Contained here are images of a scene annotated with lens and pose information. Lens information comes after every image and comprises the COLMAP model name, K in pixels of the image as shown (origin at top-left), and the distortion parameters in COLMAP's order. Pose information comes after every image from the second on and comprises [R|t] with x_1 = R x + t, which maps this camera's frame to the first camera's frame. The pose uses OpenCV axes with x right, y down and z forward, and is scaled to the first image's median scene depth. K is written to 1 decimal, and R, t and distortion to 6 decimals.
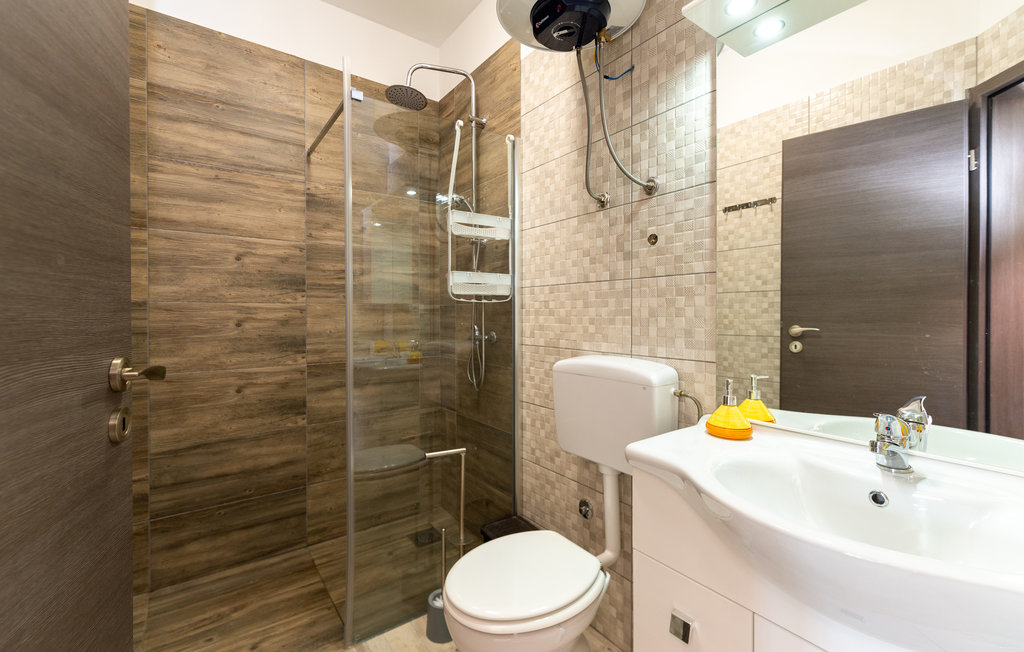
lens RADIAL K [[433.8, 0, 512.7], [0, 433.8, 323.4], [0, 0, 1]] dist [0.001203, -0.000390]
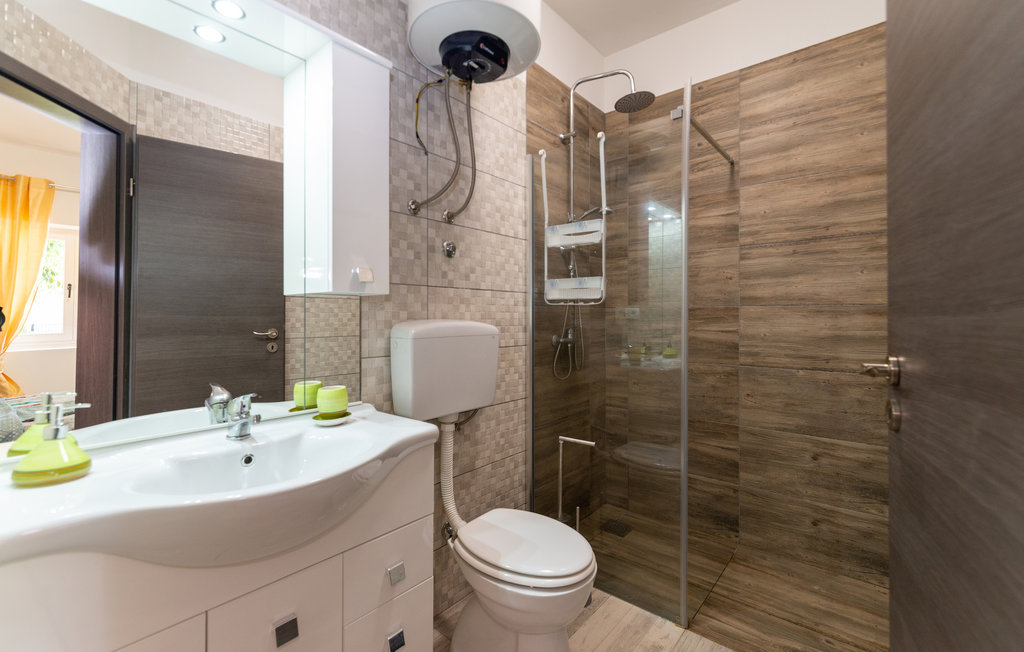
lens RADIAL K [[372.2, 0, 512.0], [0, 372.2, 326.0], [0, 0, 1]] dist [0.000169, -0.000121]
pose [[0.318573, 0.001295, -0.947897, -0.001702], [-0.005162, 0.999987, -0.000369, -0.457816], [0.947884, 0.005010, 0.318576, -0.000716]]
